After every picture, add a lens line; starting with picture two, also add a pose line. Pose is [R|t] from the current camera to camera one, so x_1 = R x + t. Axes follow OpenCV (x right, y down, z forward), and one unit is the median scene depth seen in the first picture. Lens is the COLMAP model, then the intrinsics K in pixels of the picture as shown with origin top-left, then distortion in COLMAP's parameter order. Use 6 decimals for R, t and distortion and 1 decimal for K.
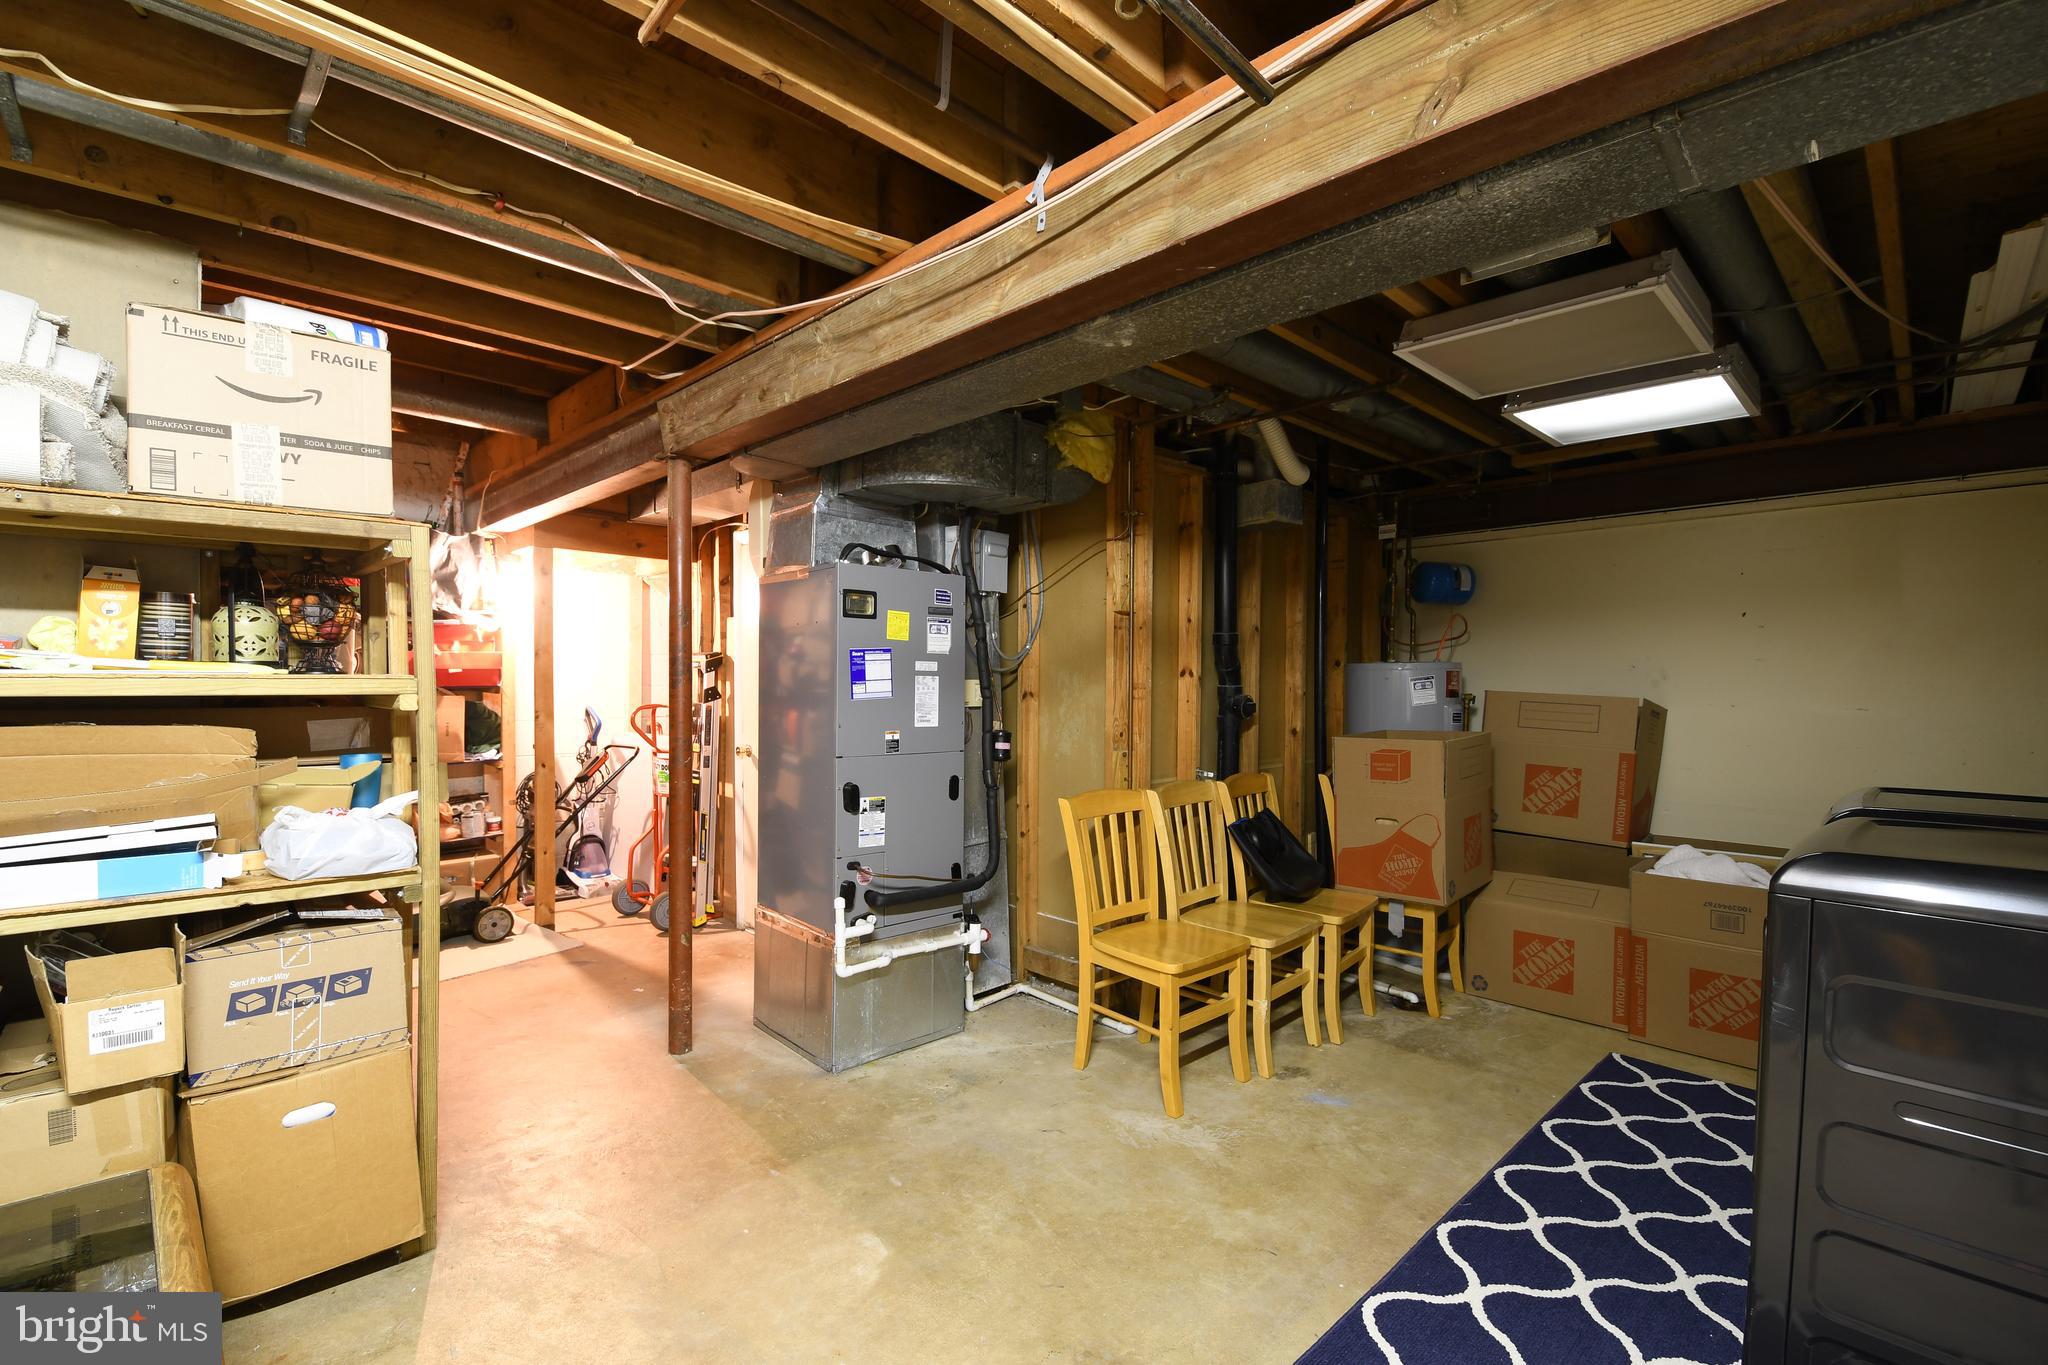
lens RADIAL K [[920.5, 0, 1009.5], [0, 920.5, 681.1], [0, 0, 1]] dist [0.009530, -0.005731]
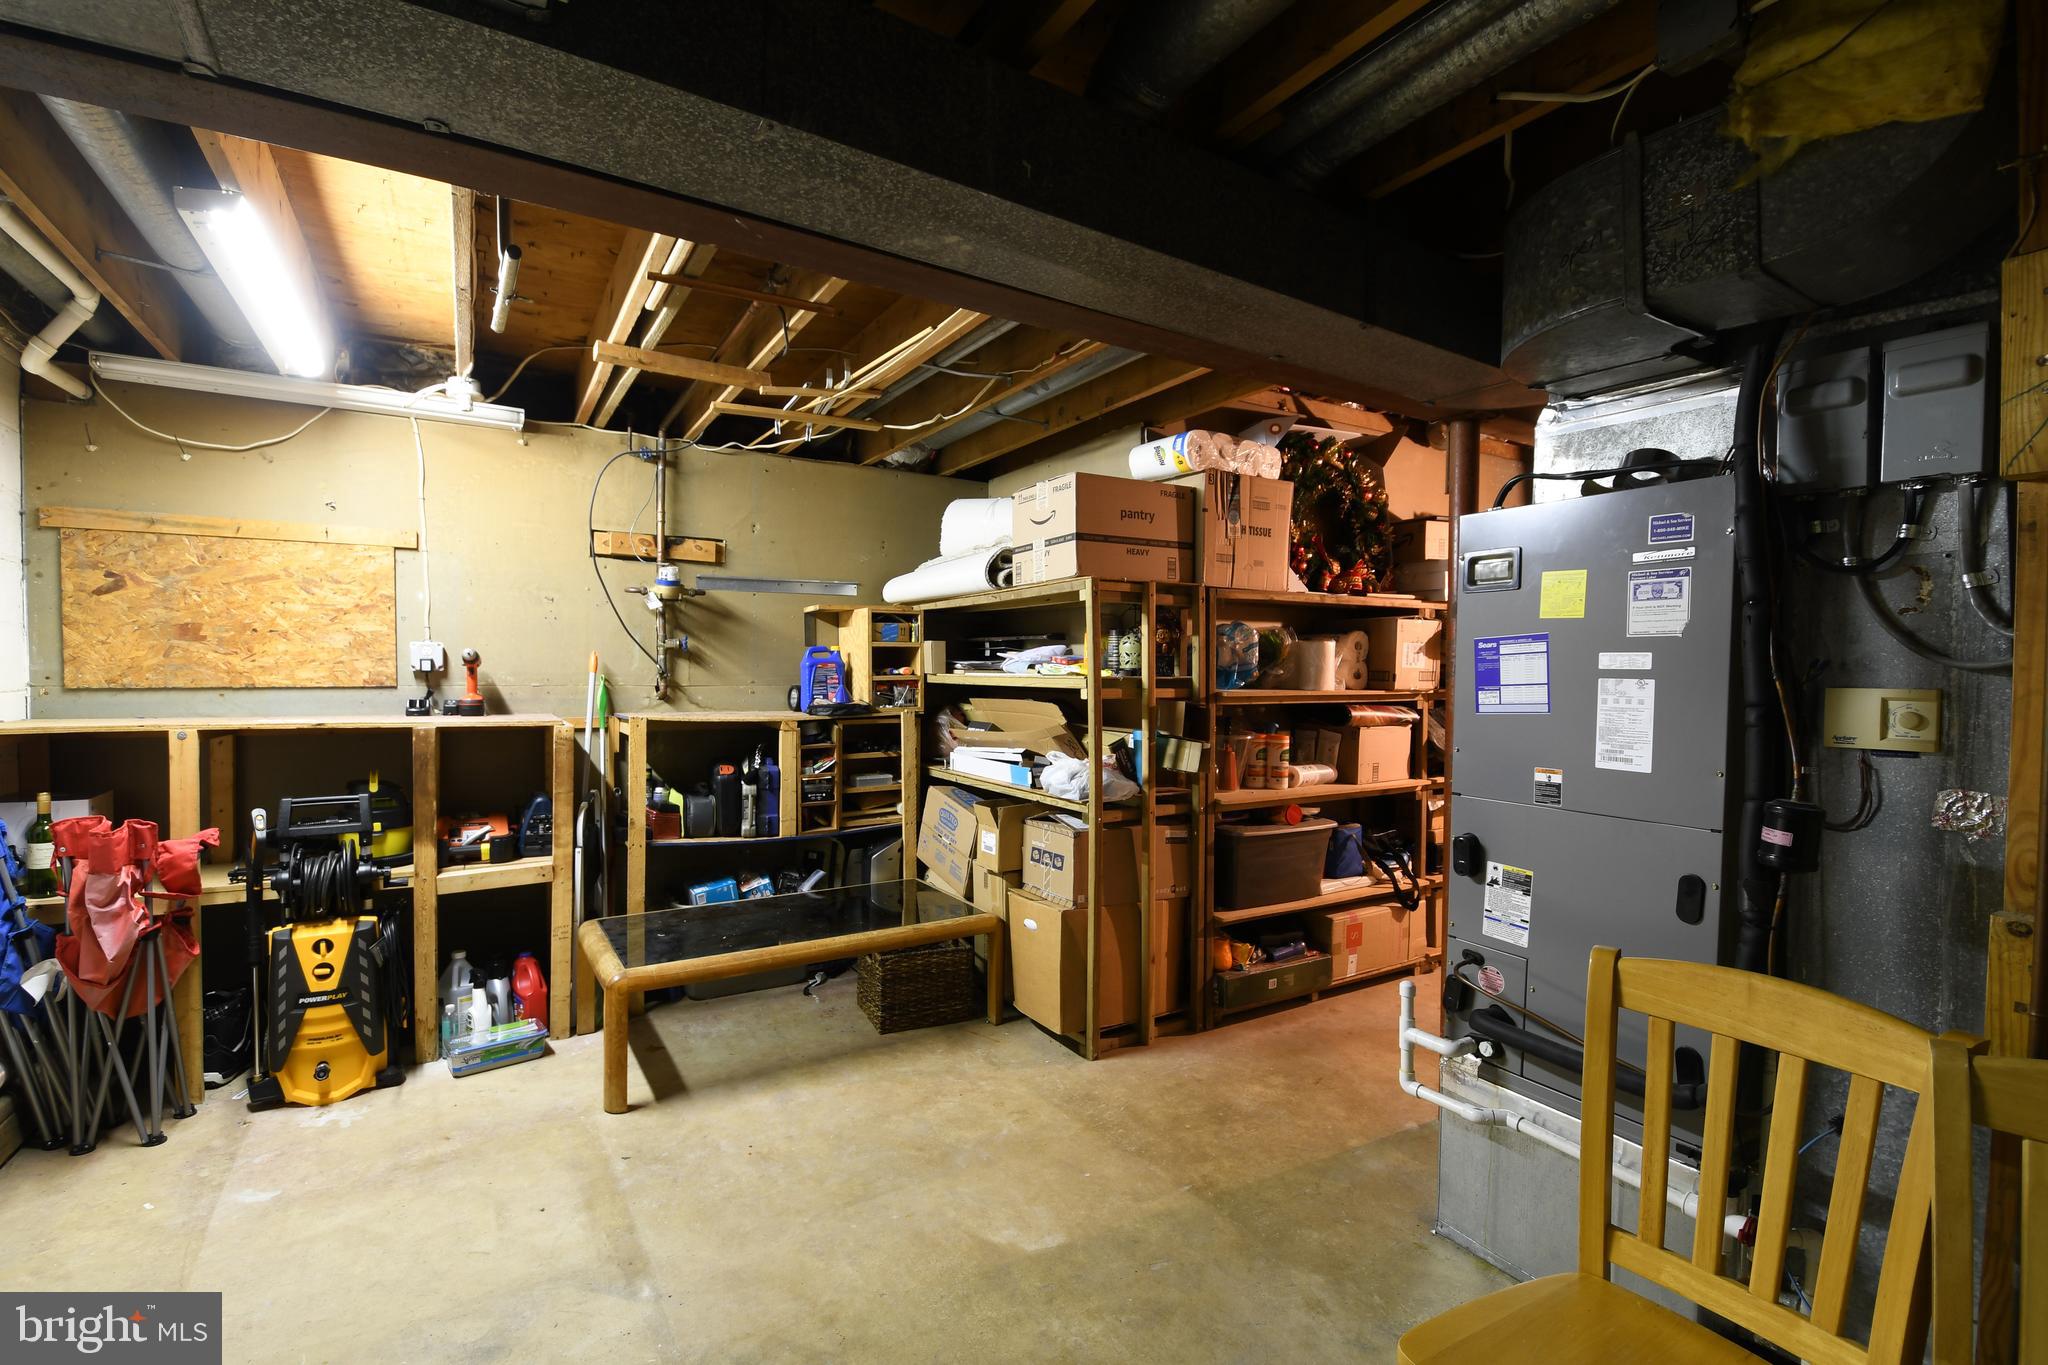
lens RADIAL K [[920.5, 0, 1010.2], [0, 920.5, 695.2], [0, 0, 1]] dist [0.009530, -0.005731]
pose [[-0.248735, 0.017384, -0.968415, 0.573550], [-0.009266, 0.999750, 0.020327, -0.003708], [0.968527, 0.014030, -0.248512, 0.836875]]
